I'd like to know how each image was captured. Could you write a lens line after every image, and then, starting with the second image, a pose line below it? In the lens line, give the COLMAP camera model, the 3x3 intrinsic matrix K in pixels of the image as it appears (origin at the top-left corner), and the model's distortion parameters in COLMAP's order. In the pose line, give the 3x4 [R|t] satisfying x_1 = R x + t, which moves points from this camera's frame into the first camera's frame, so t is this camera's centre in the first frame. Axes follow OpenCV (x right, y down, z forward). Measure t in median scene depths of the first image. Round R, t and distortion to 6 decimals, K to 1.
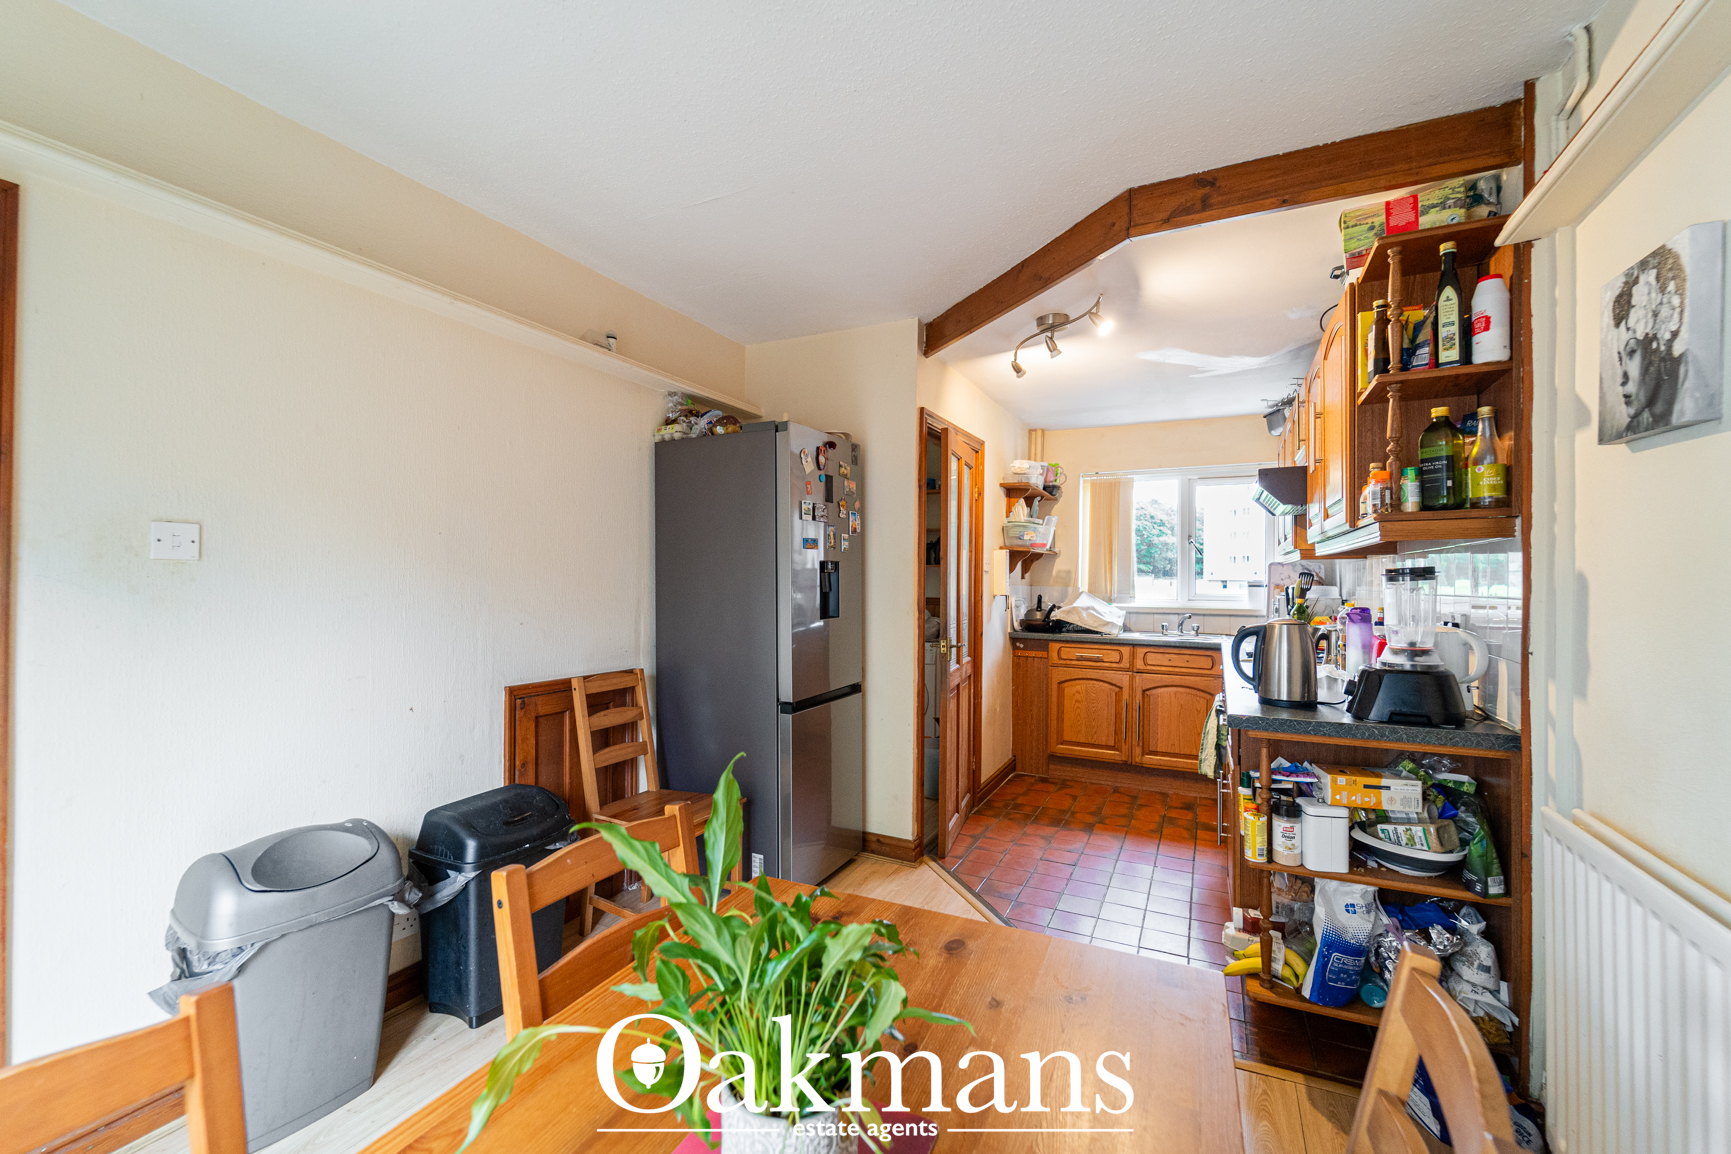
lens RADIAL K [[717.8, 0, 865.5], [0, 717.8, 577.0], [0, 0, 1]] dist [0.000999, -0.000290]
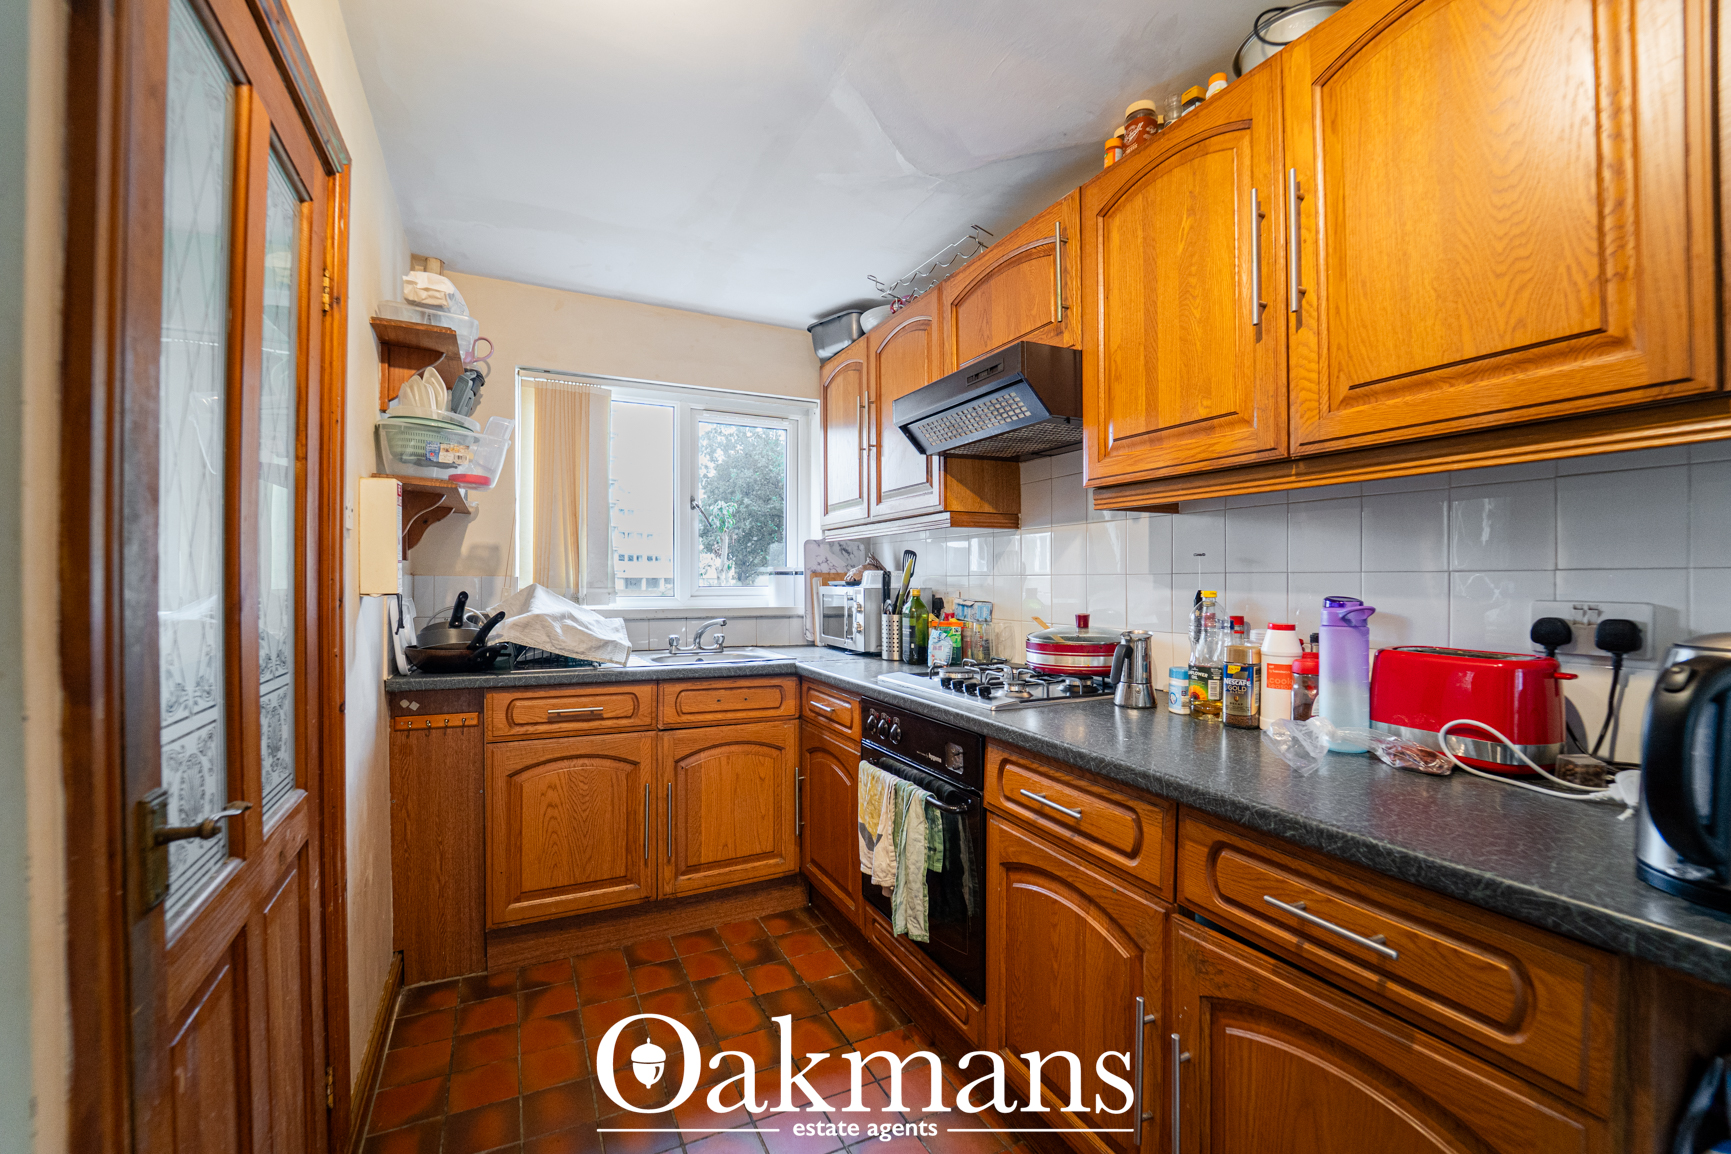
lens RADIAL K [[720.8, 0, 862.6], [0, 720.8, 581.5], [0, 0, 1]] dist [-0.018442, -0.000189]
pose [[0.616609, -0.008472, 0.787224, 0.051925], [0.001046, 0.999950, 0.009941, 0.018189], [-0.787269, -0.005306, 0.616587, 0.687191]]
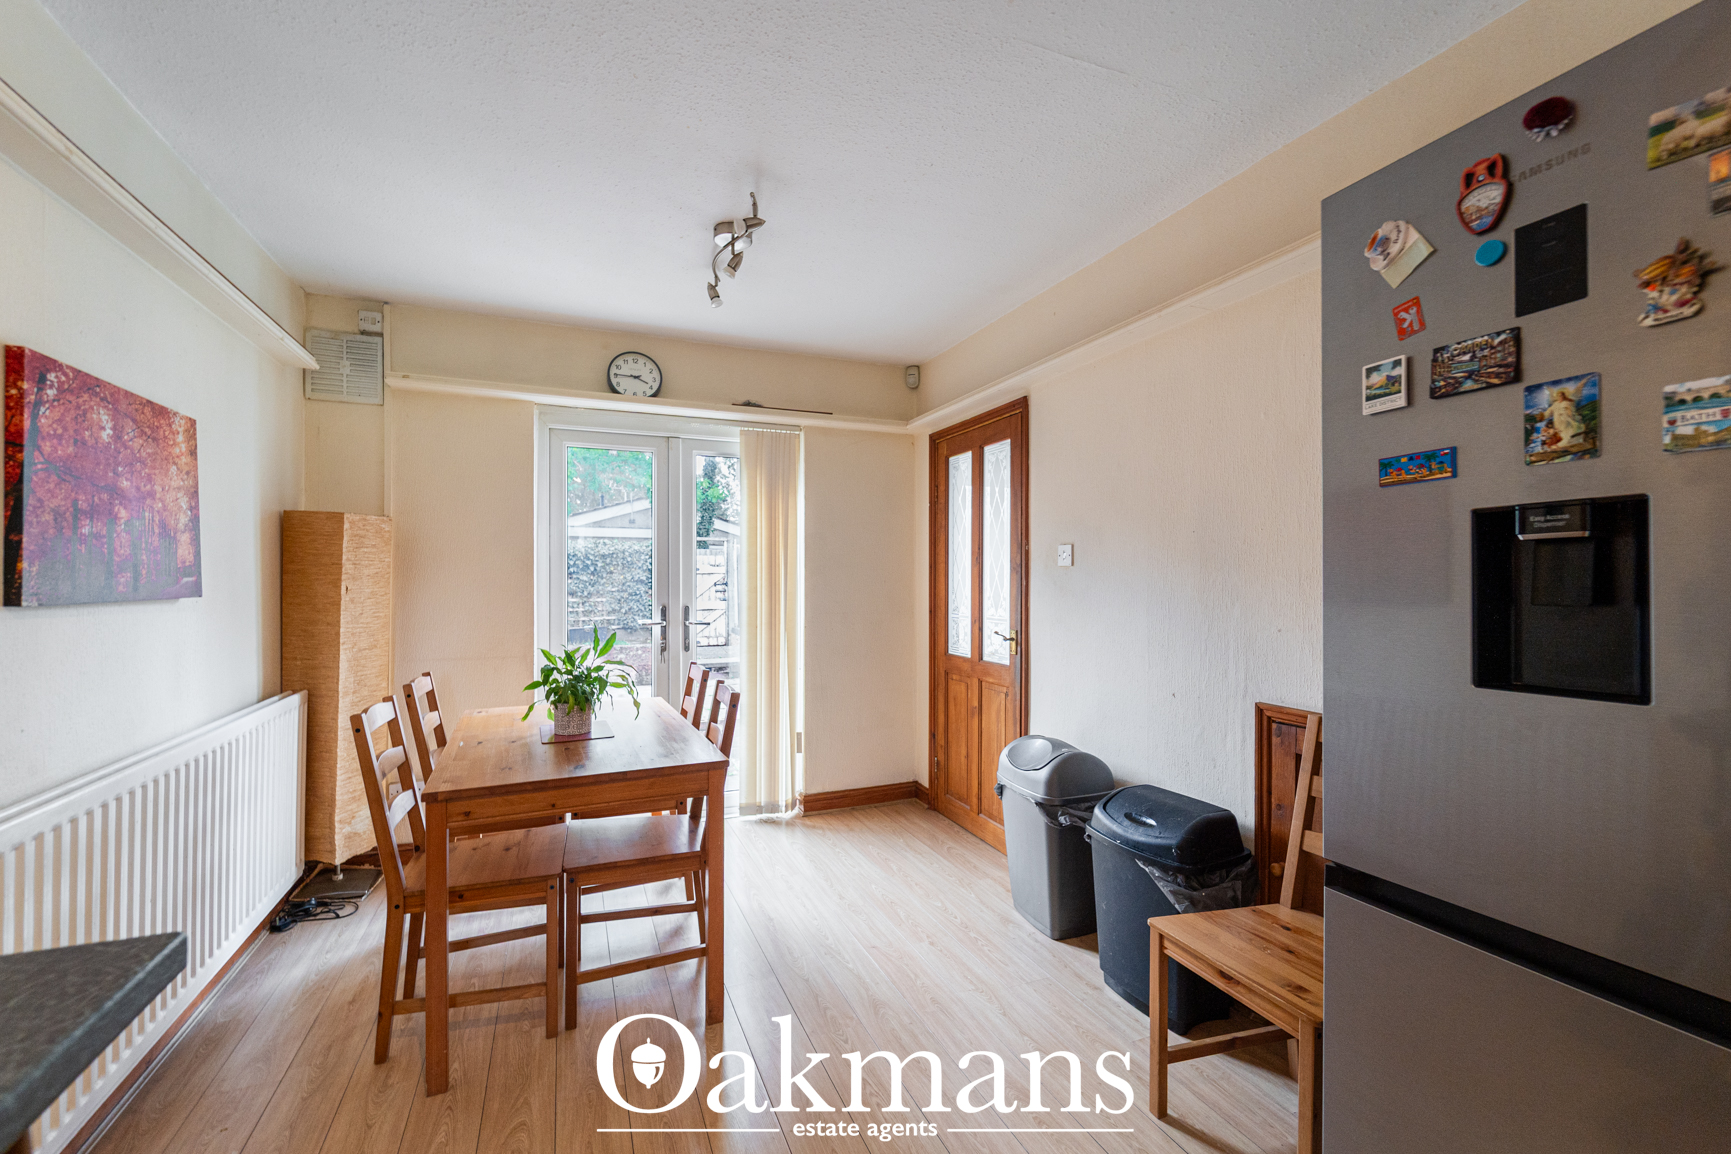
lens RADIAL K [[717.8, 0, 865.5], [0, 717.8, 577.0], [0, 0, 1]] dist [0.000999, -0.000290]
pose [[-0.662411, -0.012235, -0.749041, 0.313720], [-0.004416, 0.999913, -0.012427, 0.012137], [0.749127, -0.004925, -0.662408, 0.846778]]
